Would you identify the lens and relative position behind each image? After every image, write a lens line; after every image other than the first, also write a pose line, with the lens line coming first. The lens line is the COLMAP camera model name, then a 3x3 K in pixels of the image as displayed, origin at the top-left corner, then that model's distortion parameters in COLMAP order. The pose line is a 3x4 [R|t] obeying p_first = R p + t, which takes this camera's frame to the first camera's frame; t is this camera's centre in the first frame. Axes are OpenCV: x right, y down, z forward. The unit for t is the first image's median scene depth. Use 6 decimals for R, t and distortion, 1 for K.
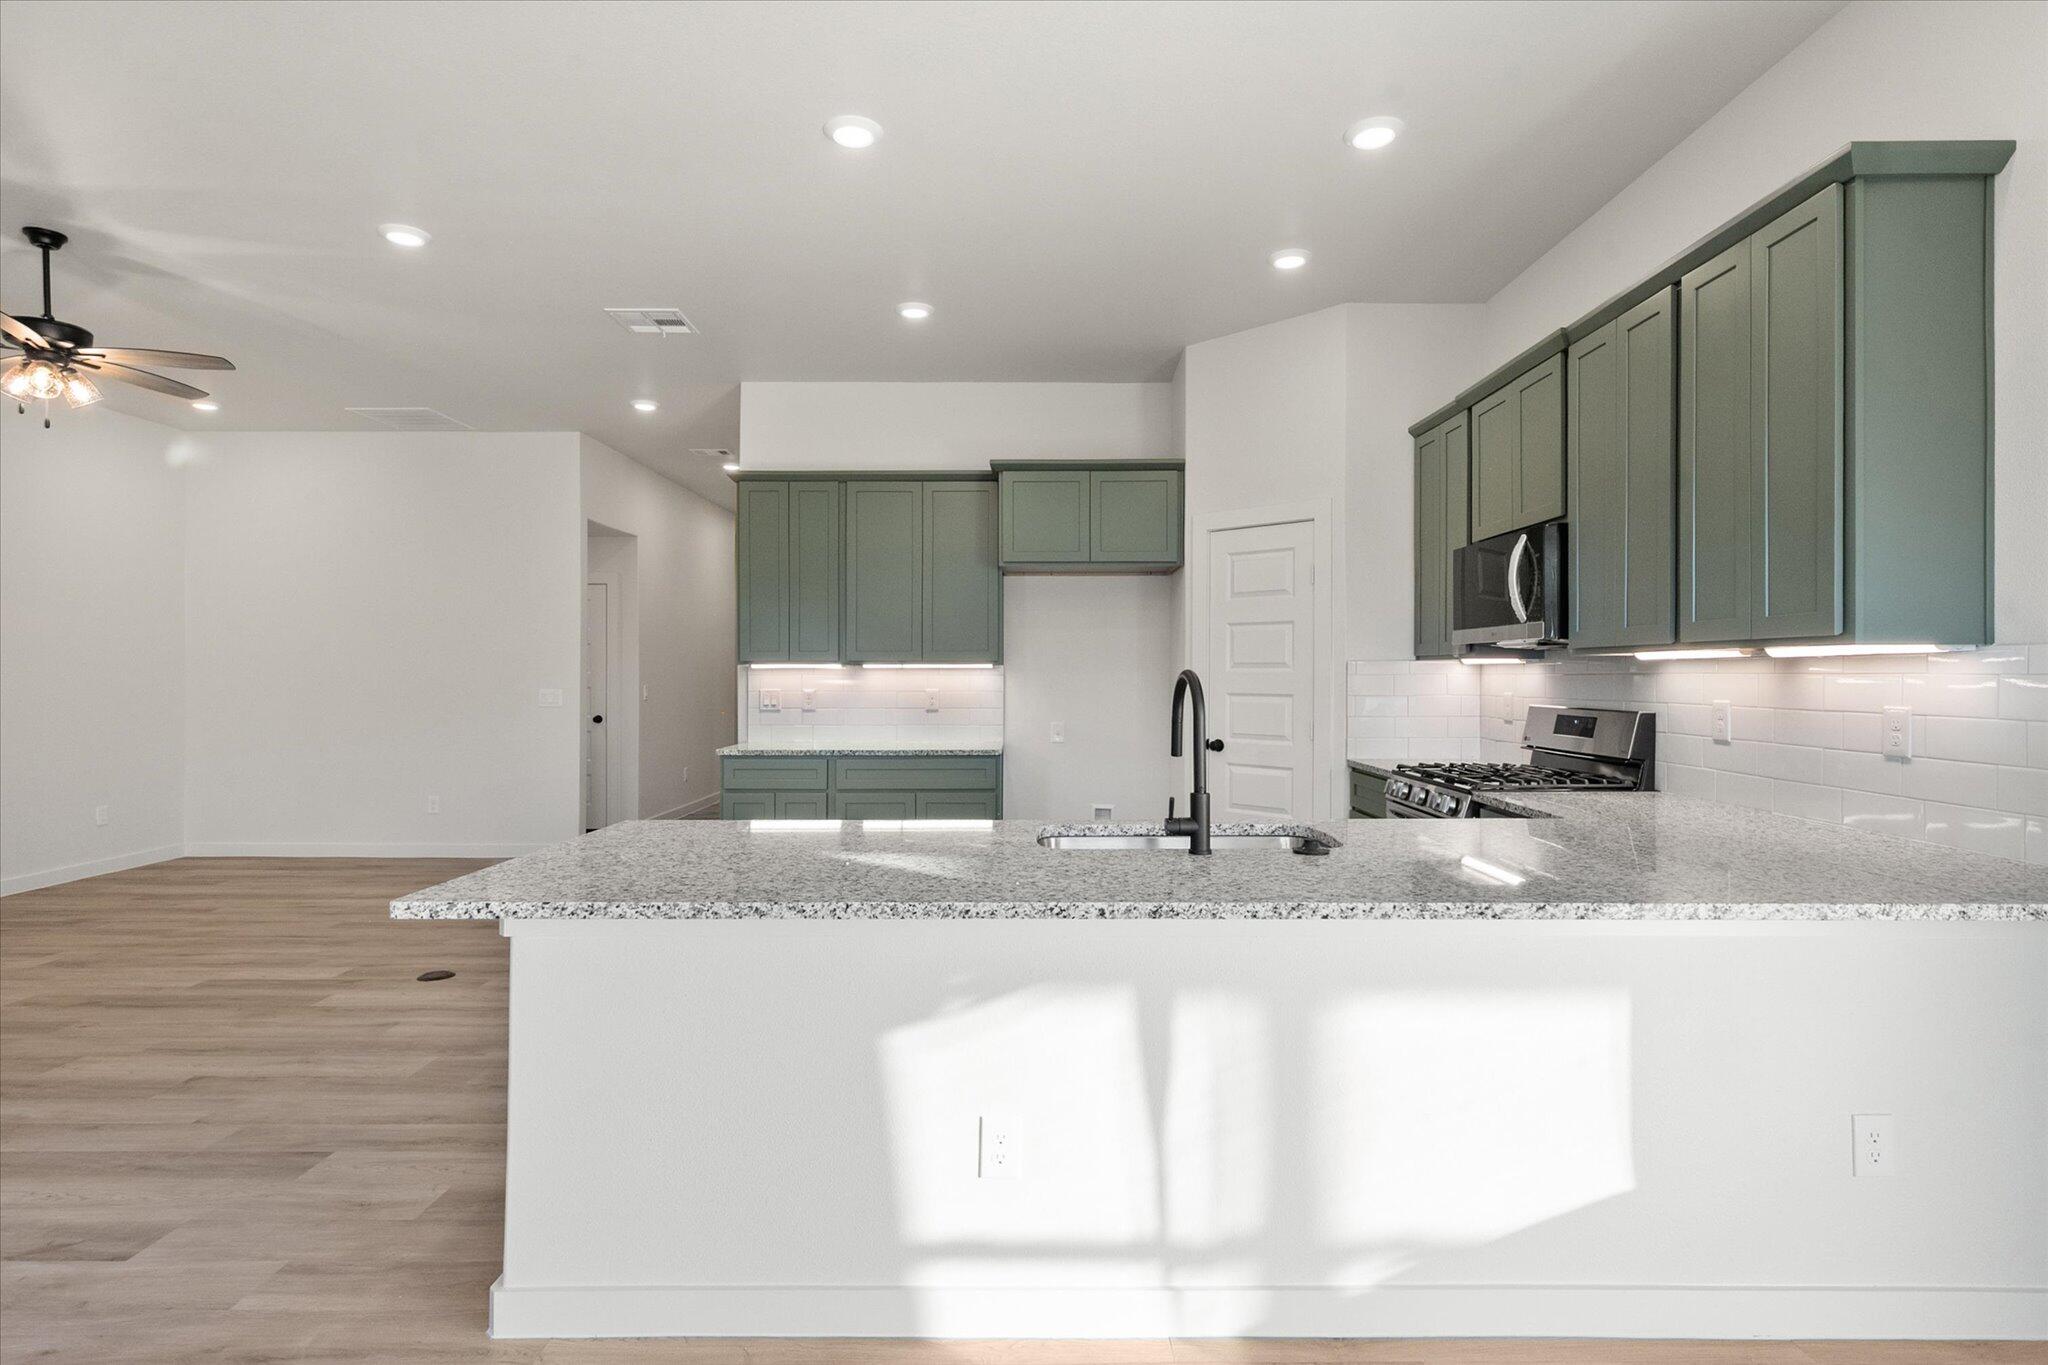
lens RADIAL K [[1046.7, 0, 1038.2], [0, 1046.7, 672.2], [0, 0, 1]] dist [0.000091, 0.000124]
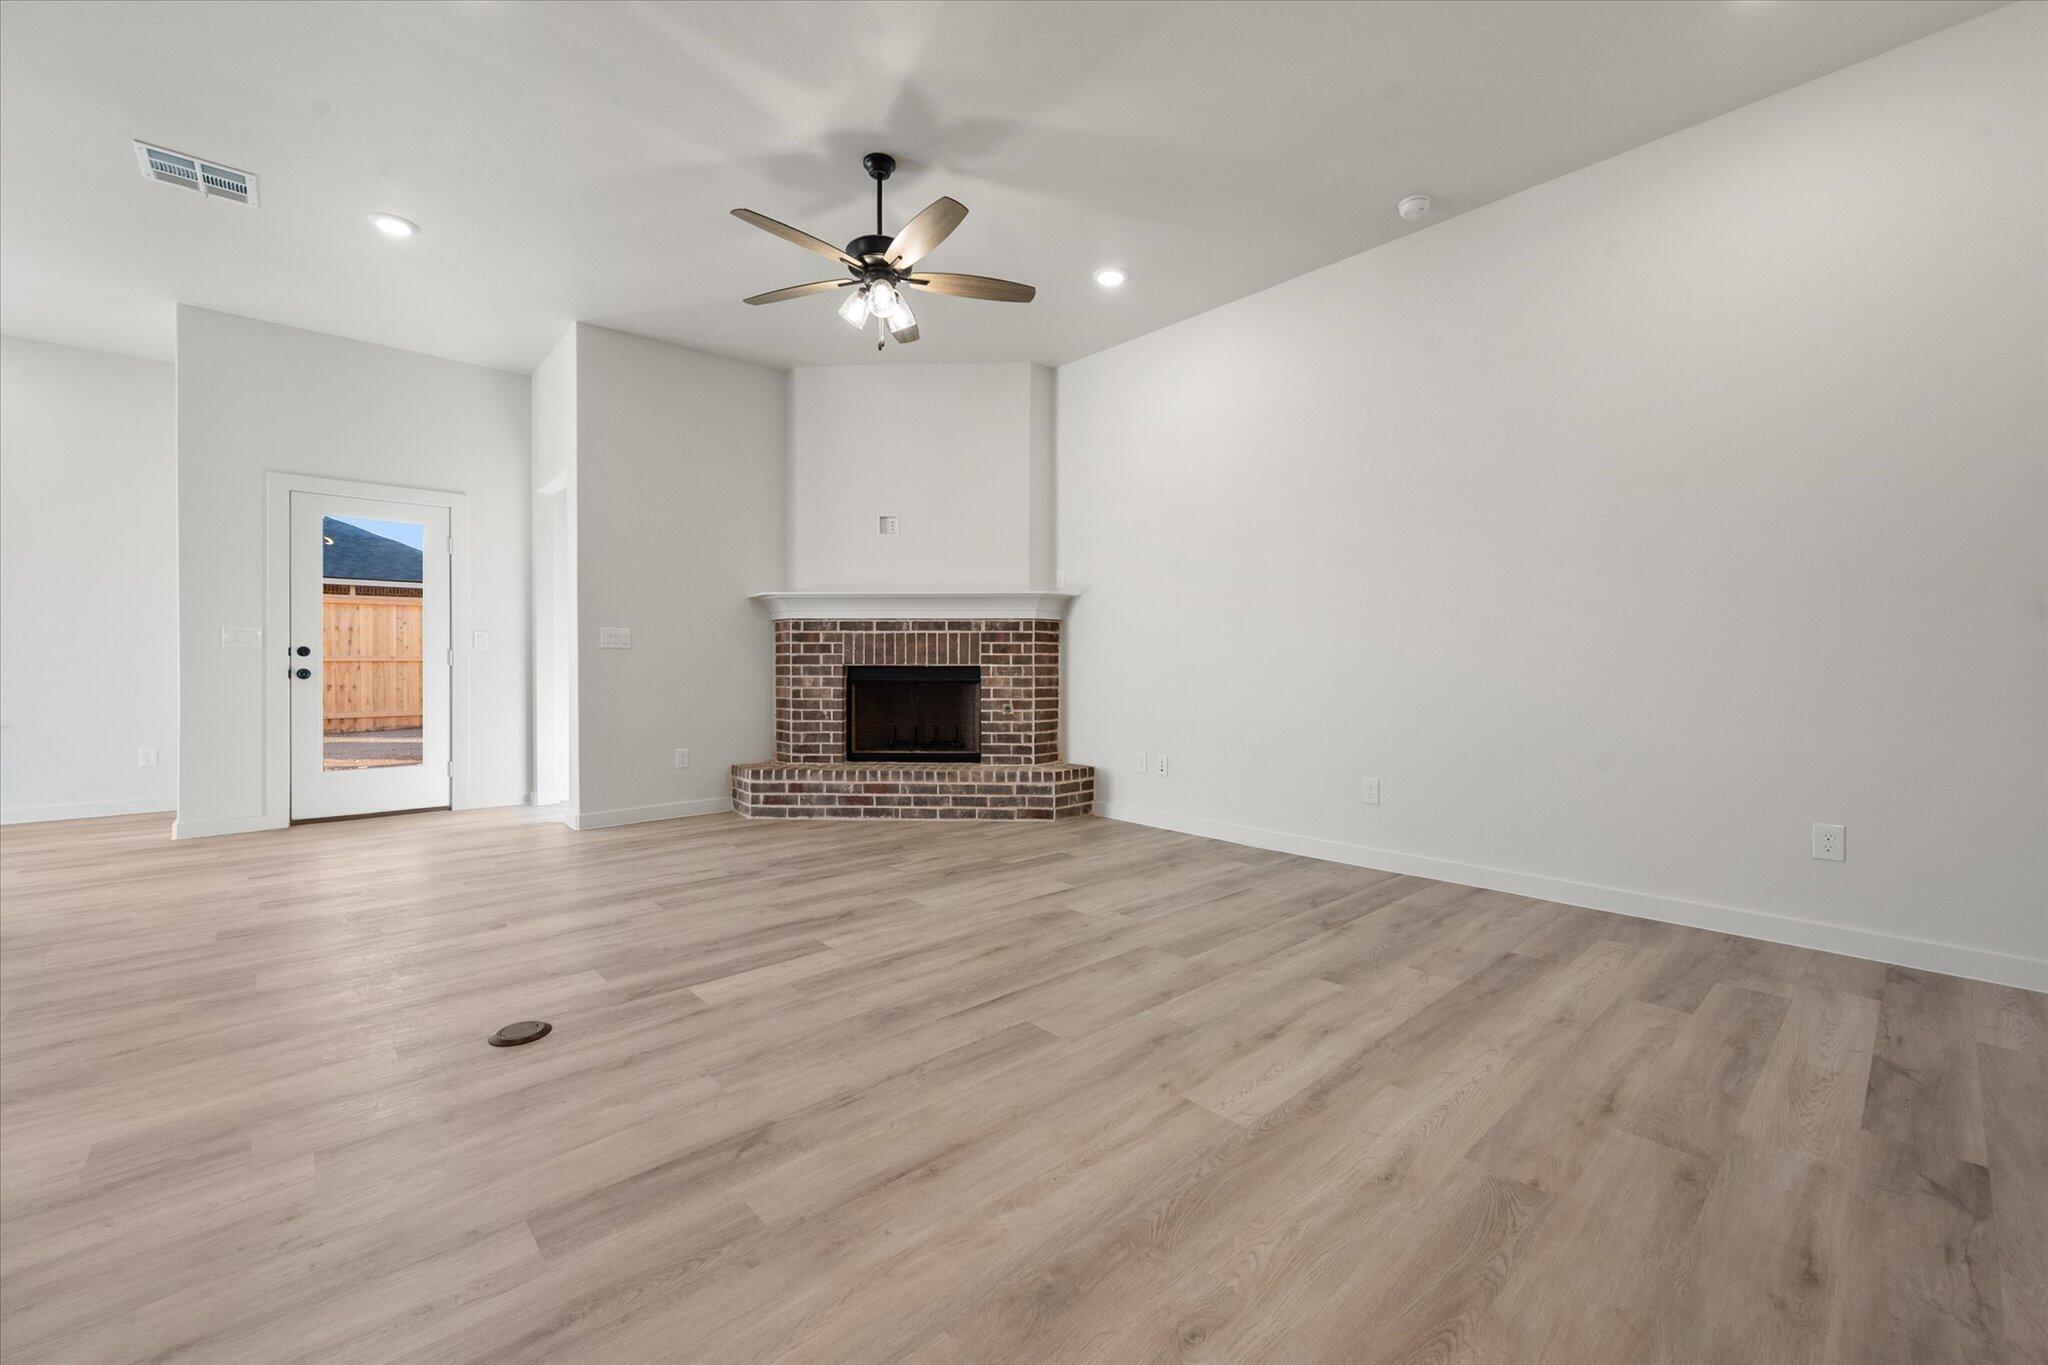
lens RADIAL K [[819.2, 0, 1038.0], [0, 819.2, 672.6], [0, 0, 1]] dist [0.000552, 0.000149]
pose [[-0.733776, 0.004271, -0.679378, -0.504816], [-0.000906, 0.999973, 0.007265, 0.077132], [0.679391, 0.005946, -0.733752, 1.680952]]
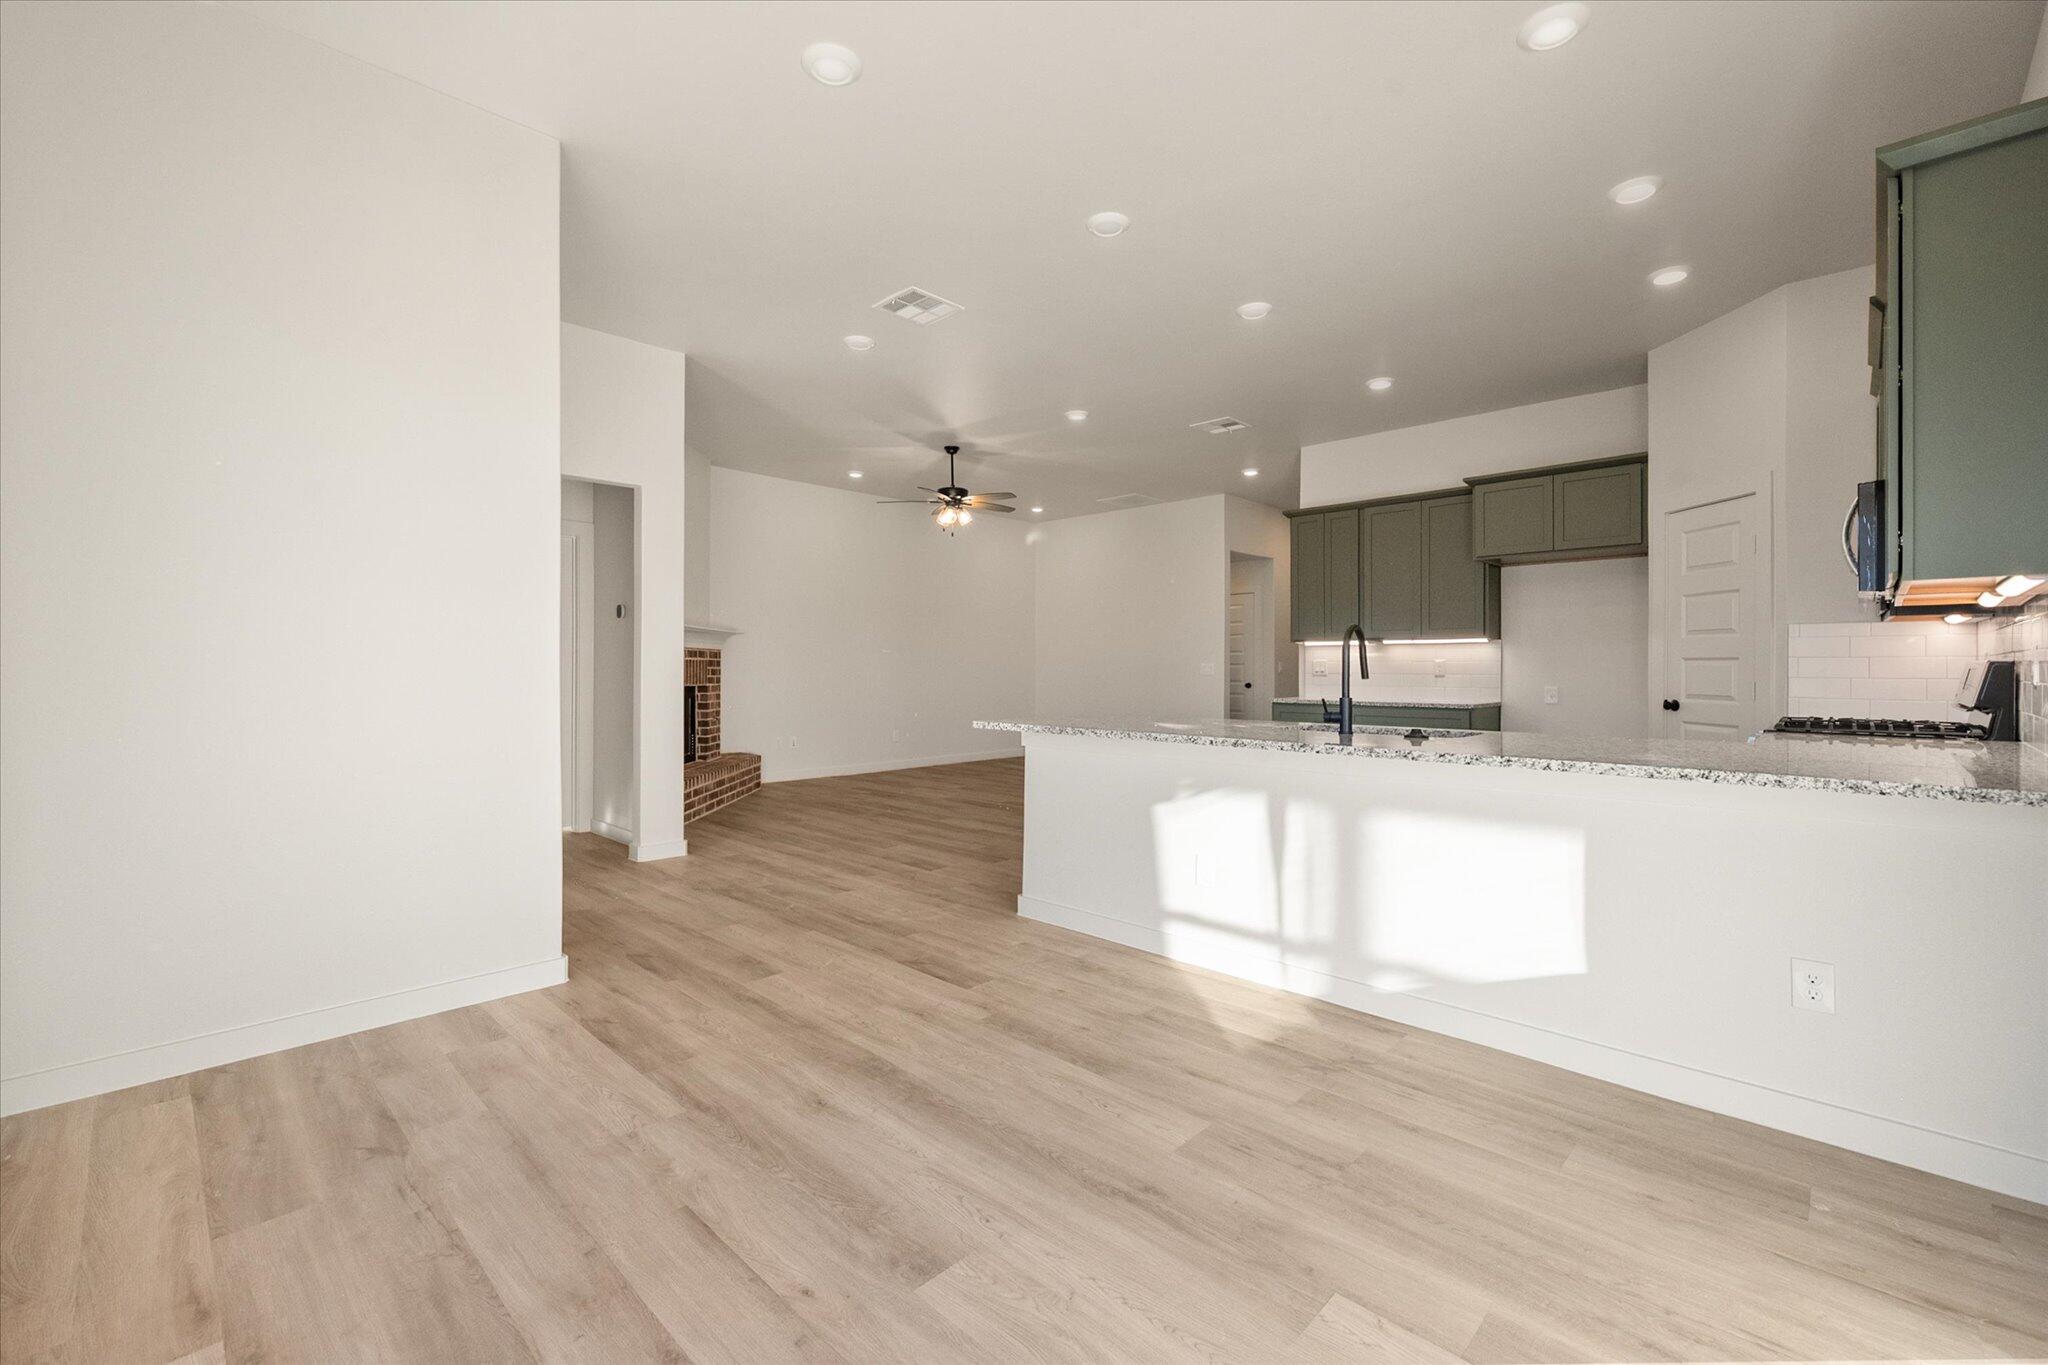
lens RADIAL K [[887.4, 0, 1024.8], [0, 887.4, 665.4], [0, 0, 1]] dist [0.003509, 0.000093]
pose [[0.712132, -0.001977, -0.702042, 0.453322], [0.000410, 0.999997, -0.002400, 0.039455], [0.702045, 0.001421, 0.712131, -0.208778]]
